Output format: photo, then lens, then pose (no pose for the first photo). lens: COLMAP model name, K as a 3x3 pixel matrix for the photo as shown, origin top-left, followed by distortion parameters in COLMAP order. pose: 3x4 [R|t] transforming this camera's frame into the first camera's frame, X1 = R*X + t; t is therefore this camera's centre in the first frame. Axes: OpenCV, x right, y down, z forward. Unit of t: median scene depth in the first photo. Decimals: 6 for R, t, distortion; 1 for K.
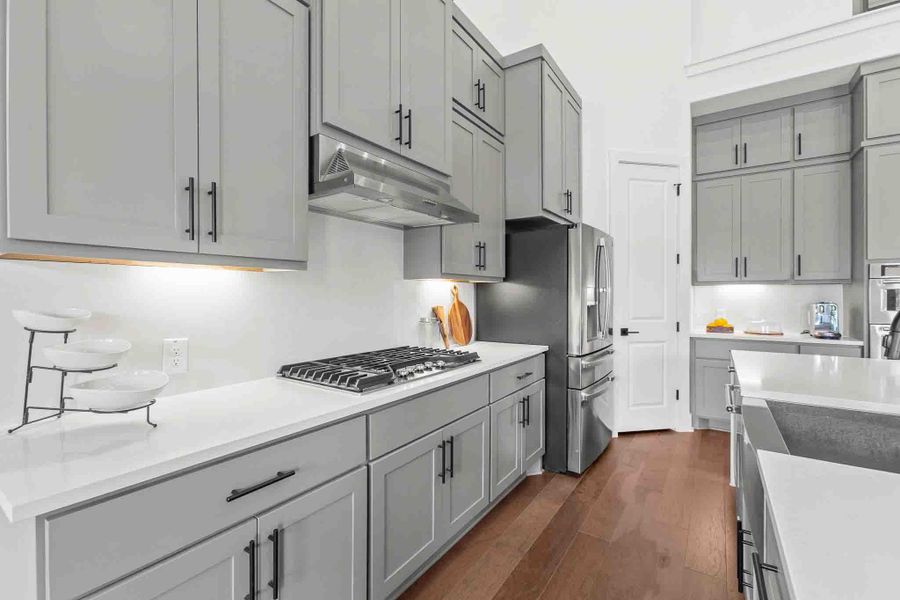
lens RADIAL K [[399.3, 0, 447.3], [0, 399.3, 296.3], [0, 0, 1]] dist [-0.006930, 0.003715]
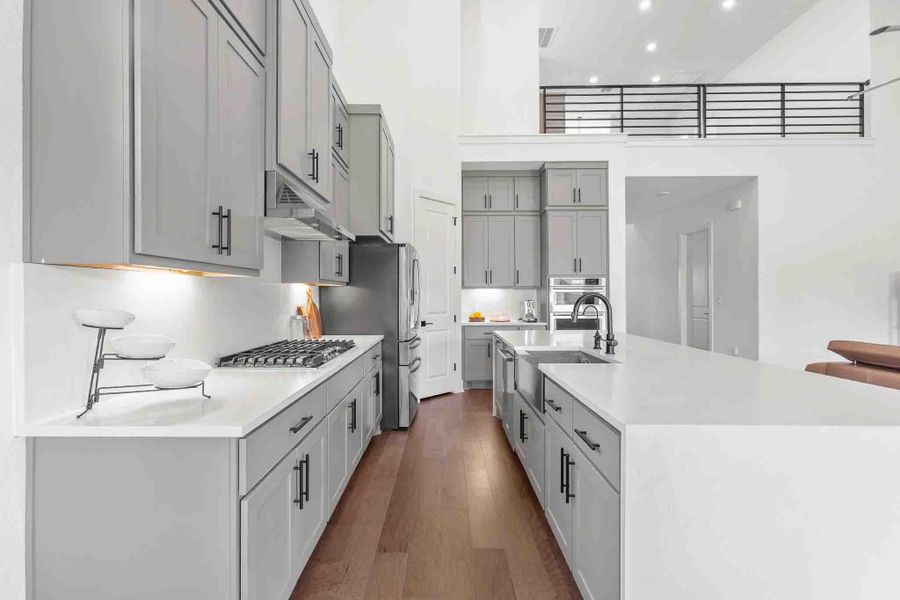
lens RADIAL K [[399.3, 0, 448.8], [0, 399.3, 294.2], [0, 0, 1]] dist [-0.006930, 0.003715]
pose [[0.822954, -0.000485, 0.568107, -0.307373], [0.005538, 0.999959, -0.007168, 0.000778], [-0.568080, 0.009045, 0.822923, -0.192525]]
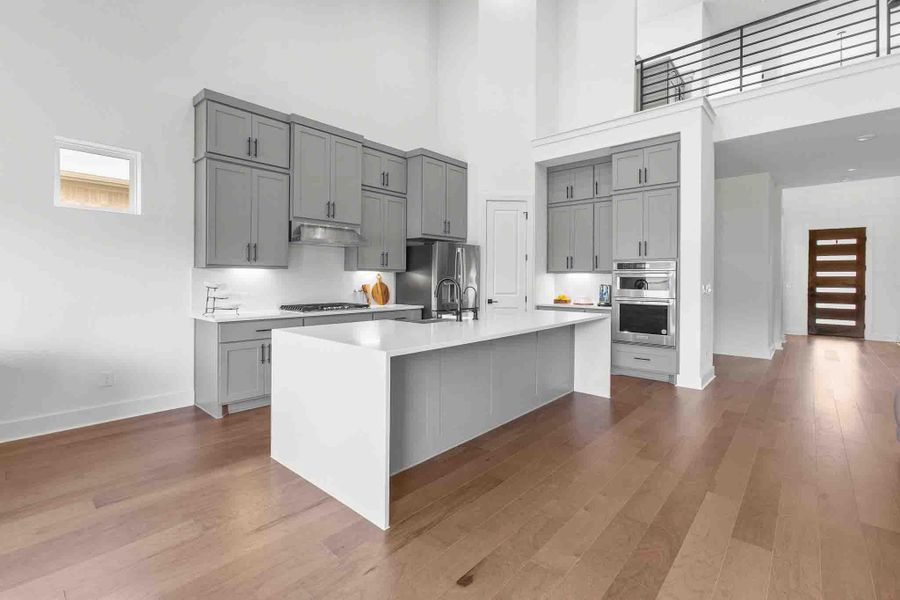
lens RADIAL K [[399.3, 0, 442.4], [0, 399.3, 277.1], [0, 0, 1]] dist [-0.006930, 0.003715]
pose [[0.990873, 0.007577, -0.134587, 0.582624], [-0.008453, 0.999947, -0.005940, -0.001608], [0.134535, 0.007023, 0.990884, -0.858858]]
